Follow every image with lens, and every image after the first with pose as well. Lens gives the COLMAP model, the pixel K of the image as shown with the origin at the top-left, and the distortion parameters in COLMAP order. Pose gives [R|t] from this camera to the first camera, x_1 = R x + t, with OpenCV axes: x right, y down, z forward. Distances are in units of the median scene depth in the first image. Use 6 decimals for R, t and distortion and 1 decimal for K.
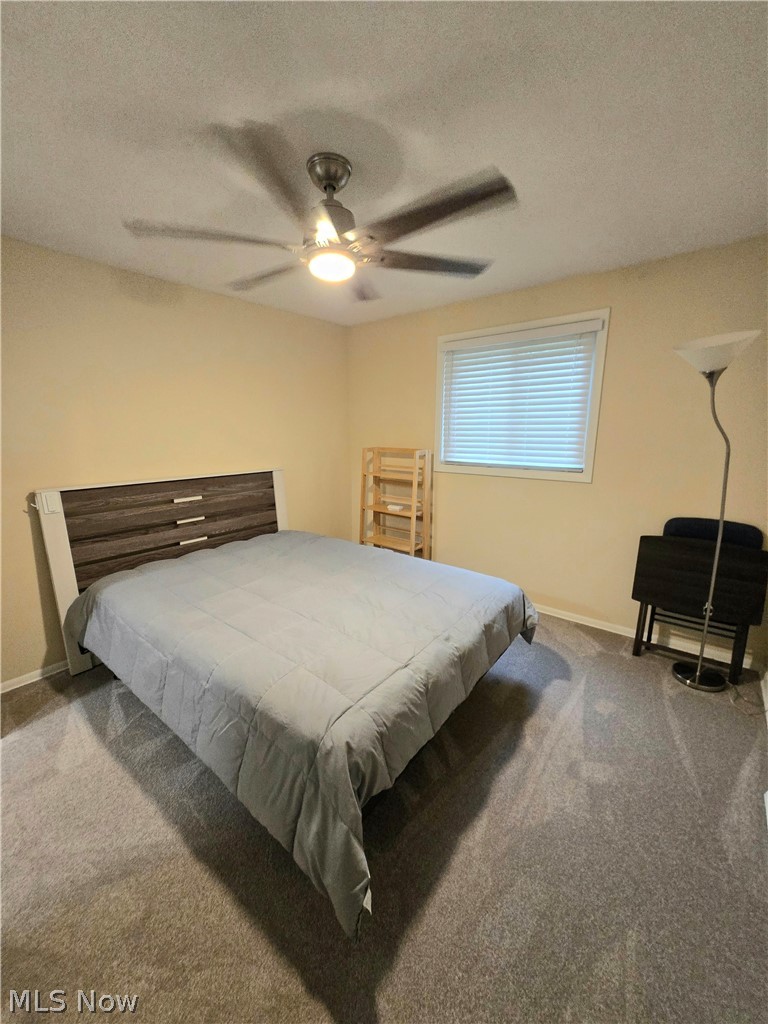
lens RADIAL K [[406.0, 0, 384.0], [0, 406.0, 512.0], [0, 0, 1]] dist [0.000328, 0.000023]
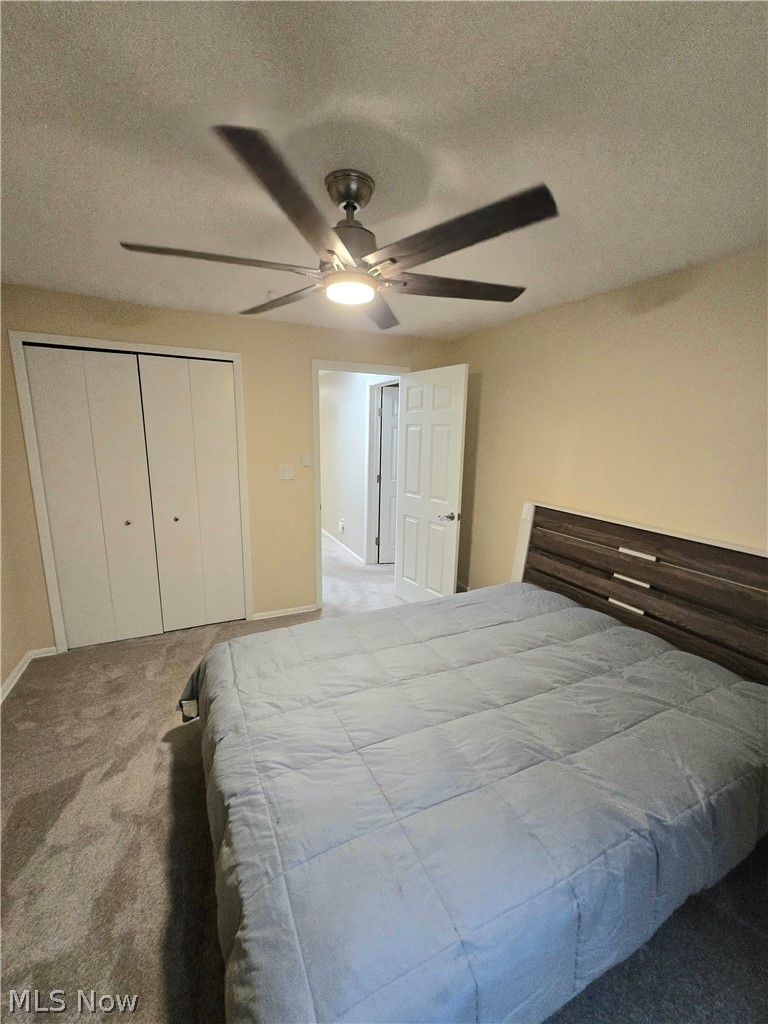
lens RADIAL K [[406.0, 0, 384.0], [0, 406.0, 512.0], [0, 0, 1]] dist [0.000328, 0.000023]
pose [[-0.443150, 0.162078, -0.881674, 0.416117], [-0.205552, 0.938944, 0.275921, -0.231734], [0.872563, 0.303504, -0.382777, 0.899426]]
